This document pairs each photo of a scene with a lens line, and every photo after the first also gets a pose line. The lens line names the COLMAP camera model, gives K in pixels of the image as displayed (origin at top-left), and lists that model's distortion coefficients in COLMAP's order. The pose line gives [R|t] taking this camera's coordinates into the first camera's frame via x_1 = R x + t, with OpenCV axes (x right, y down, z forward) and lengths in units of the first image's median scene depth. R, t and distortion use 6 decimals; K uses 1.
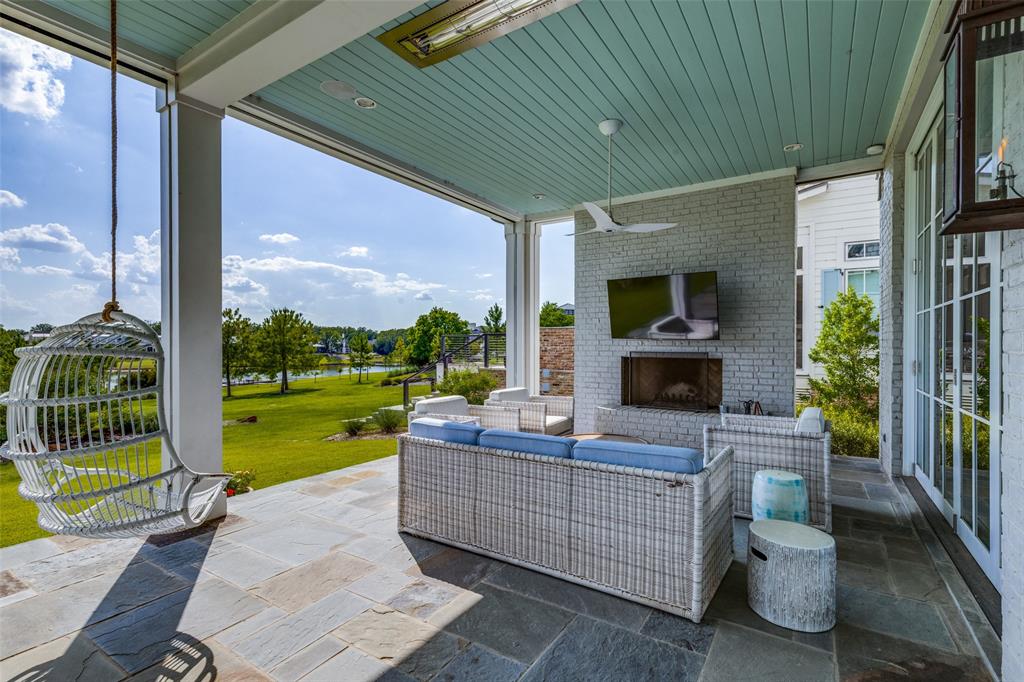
lens RADIAL K [[465.3, 0, 514.6], [0, 465.3, 343.8], [0, 0, 1]] dist [0.007428, 0.000356]
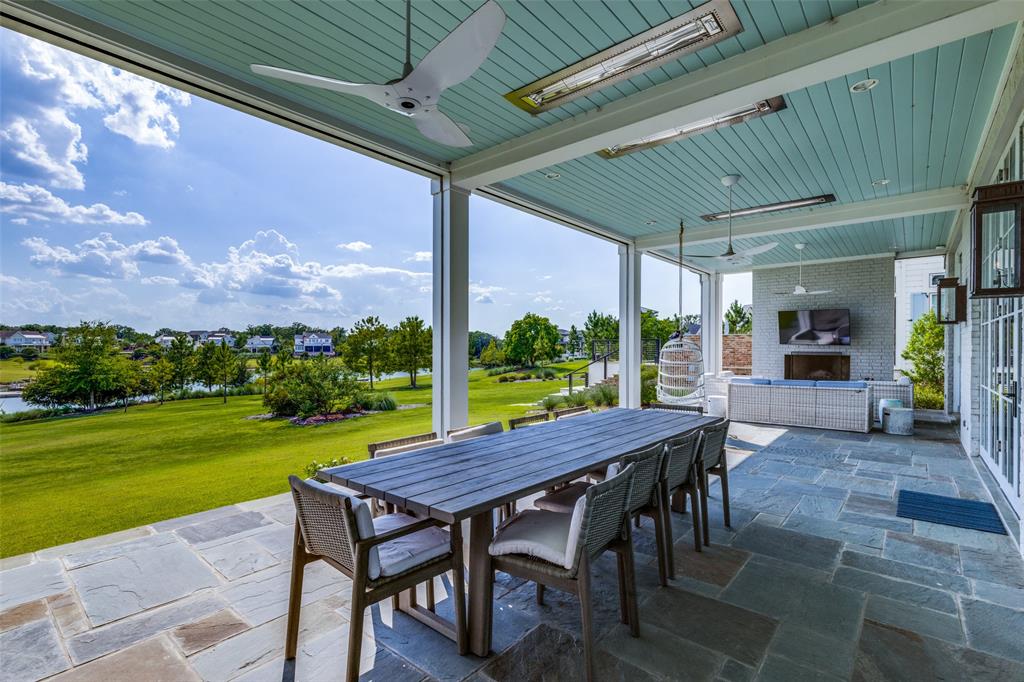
lens RADIAL K [[465.3, 0, 514.8], [0, 465.3, 344.5], [0, 0, 1]] dist [0.007428, 0.000356]
pose [[0.992405, 0.000337, -0.123013, -0.092197], [-0.000640, 0.999997, -0.002426, -0.000888], [0.123012, 0.002486, 0.992402, -0.142376]]
